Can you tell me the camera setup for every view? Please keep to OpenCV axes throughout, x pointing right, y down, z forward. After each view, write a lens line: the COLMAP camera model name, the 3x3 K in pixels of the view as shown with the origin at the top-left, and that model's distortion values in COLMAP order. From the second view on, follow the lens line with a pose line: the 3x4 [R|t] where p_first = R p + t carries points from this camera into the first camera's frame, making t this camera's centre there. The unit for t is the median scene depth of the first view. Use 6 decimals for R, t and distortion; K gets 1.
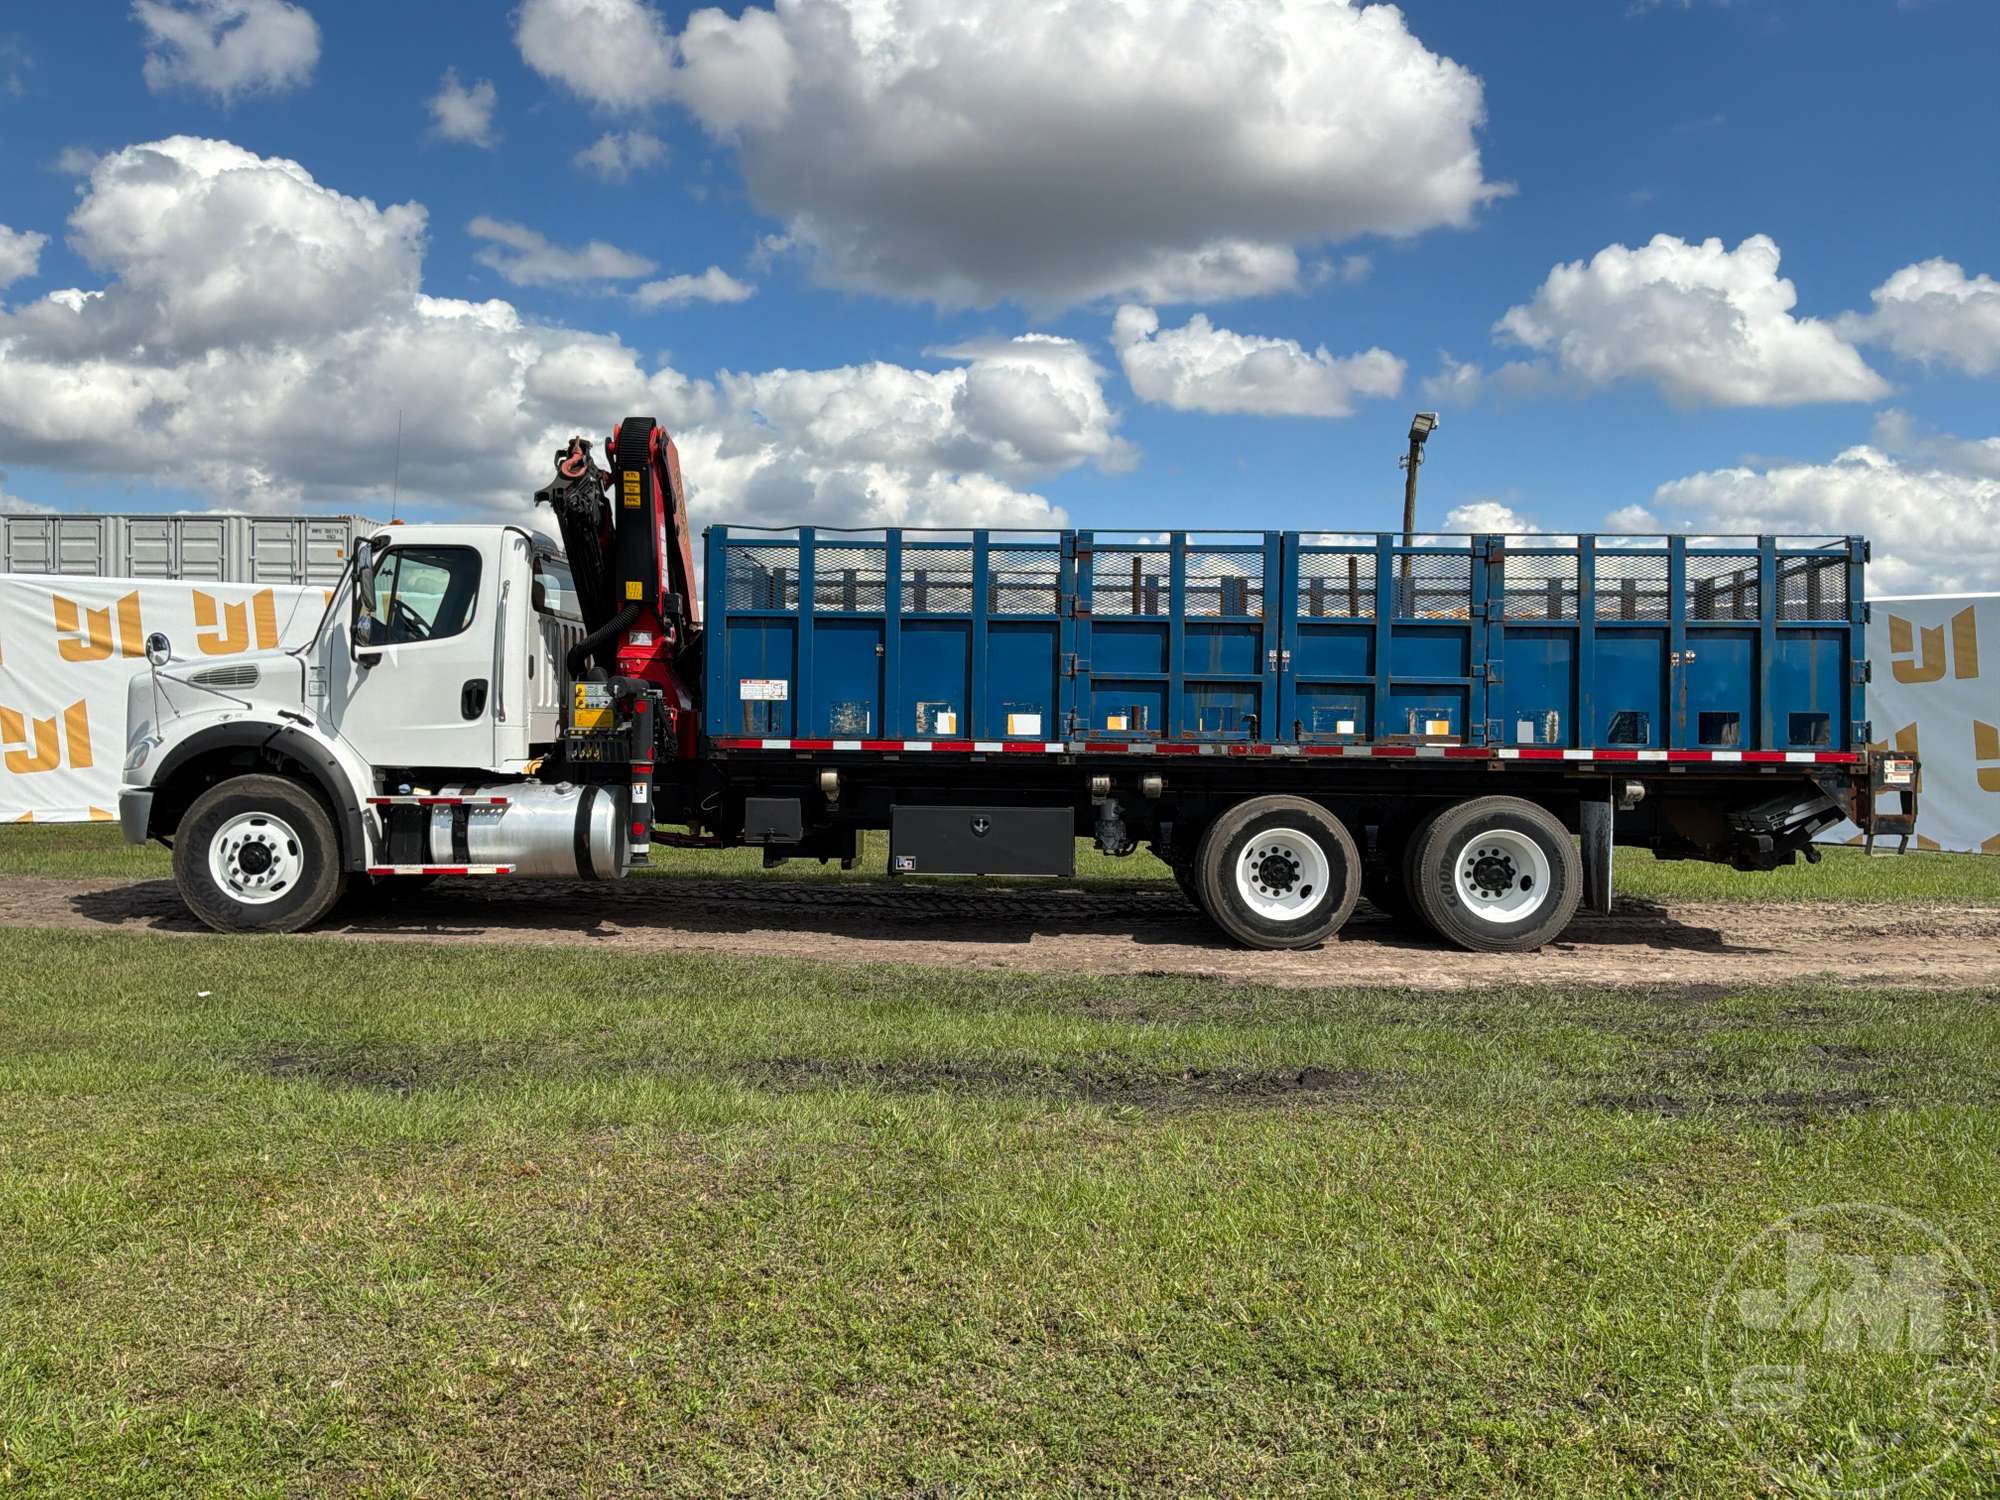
lens RADIAL K [[1665.7, 0, 997.8], [0, 1665.7, 746.0], [0, 0, 1]] dist [0.139620, -0.286386]
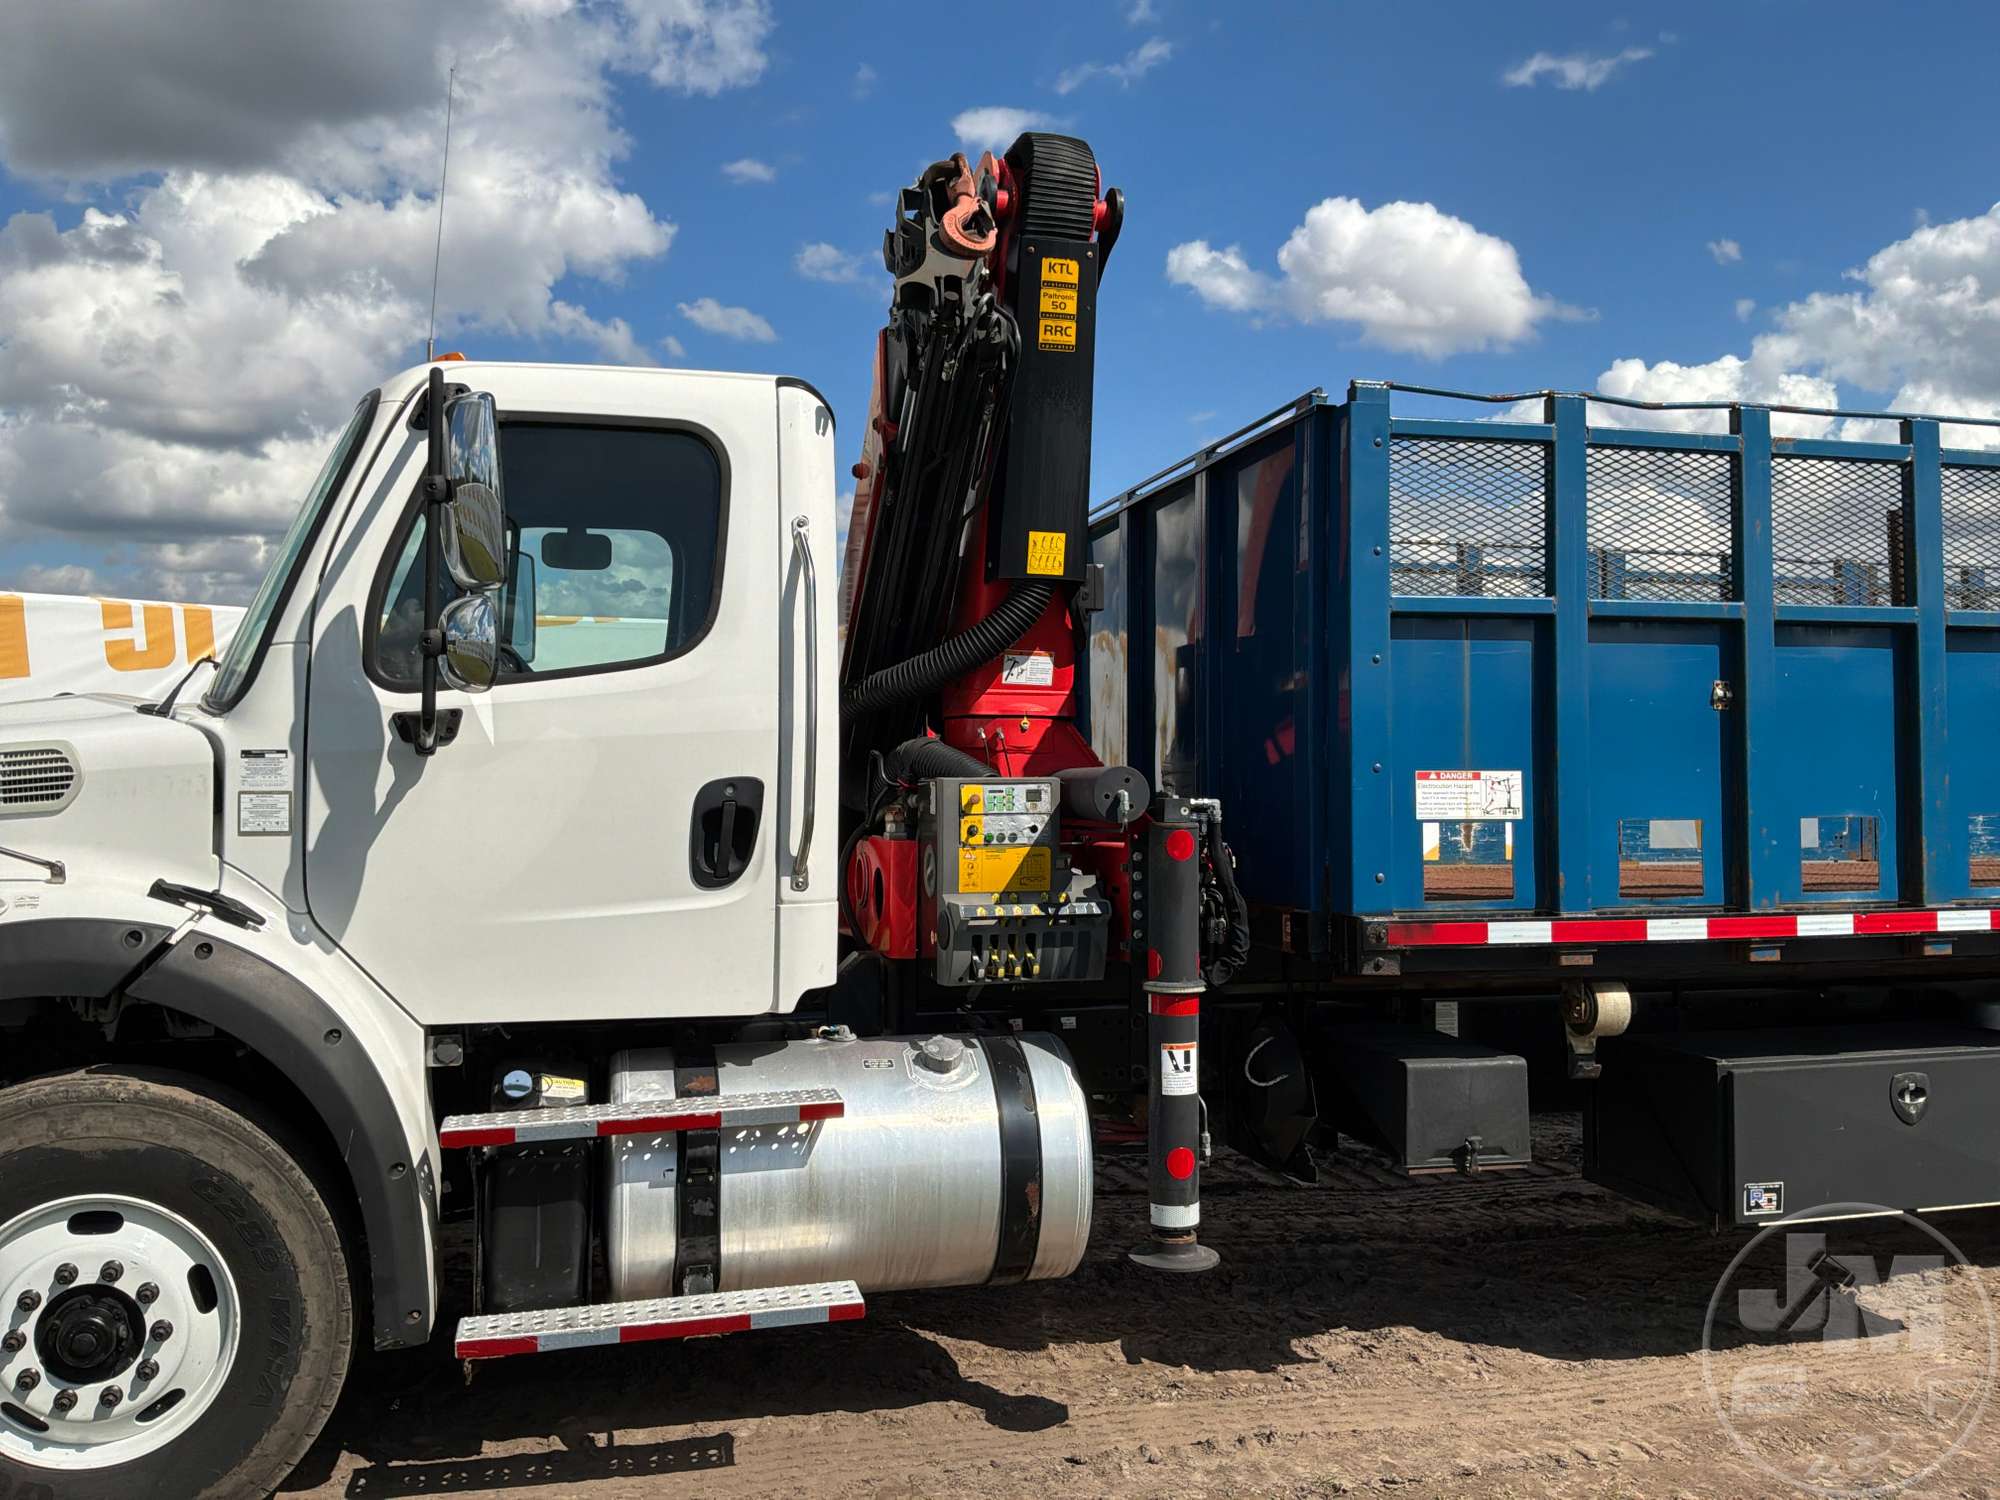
lens RADIAL K [[1665.7, 0, 997.8], [0, 1665.7, 746.0], [0, 0, 1]] dist [0.139620, -0.286386]
pose [[0.964570, -0.010571, 0.263617, -0.351045], [0.014967, 0.999780, -0.014671, -0.040655], [-0.263404, 0.018097, 0.964516, 0.629520]]
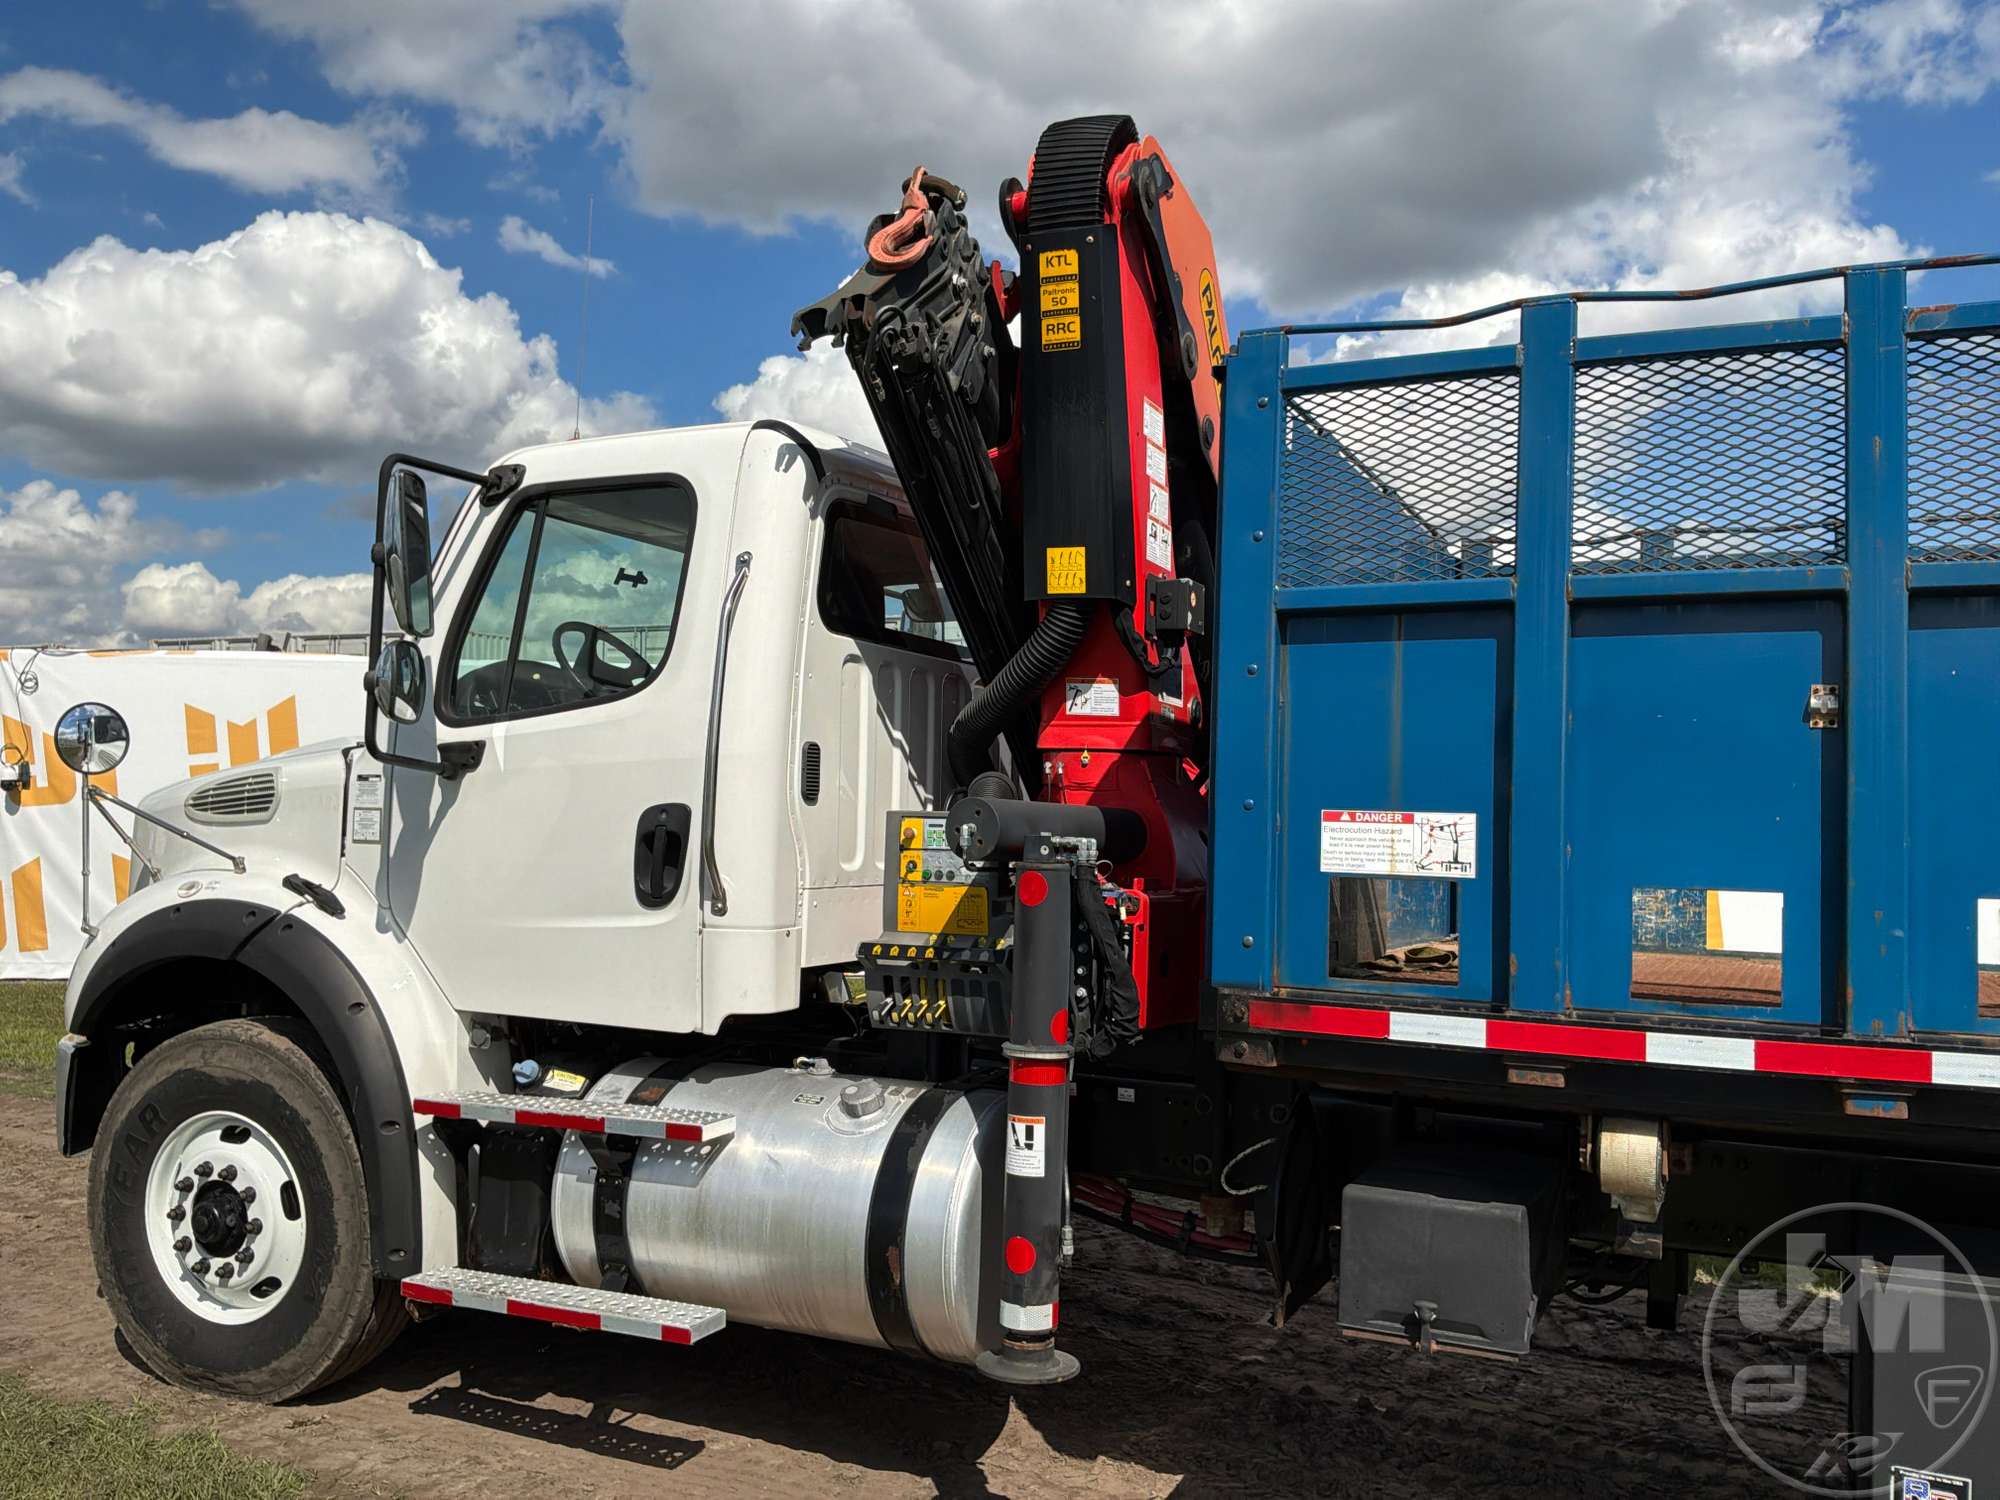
lens RADIAL K [[1665.7, 0, 997.8], [0, 1665.7, 746.0], [0, 0, 1]] dist [0.139620, -0.286386]
pose [[0.910439, -0.009126, -0.413542, -0.078071], [-0.016518, 0.998157, -0.058390, -0.031848], [0.413312, 0.059992, 0.908611, 0.678172]]
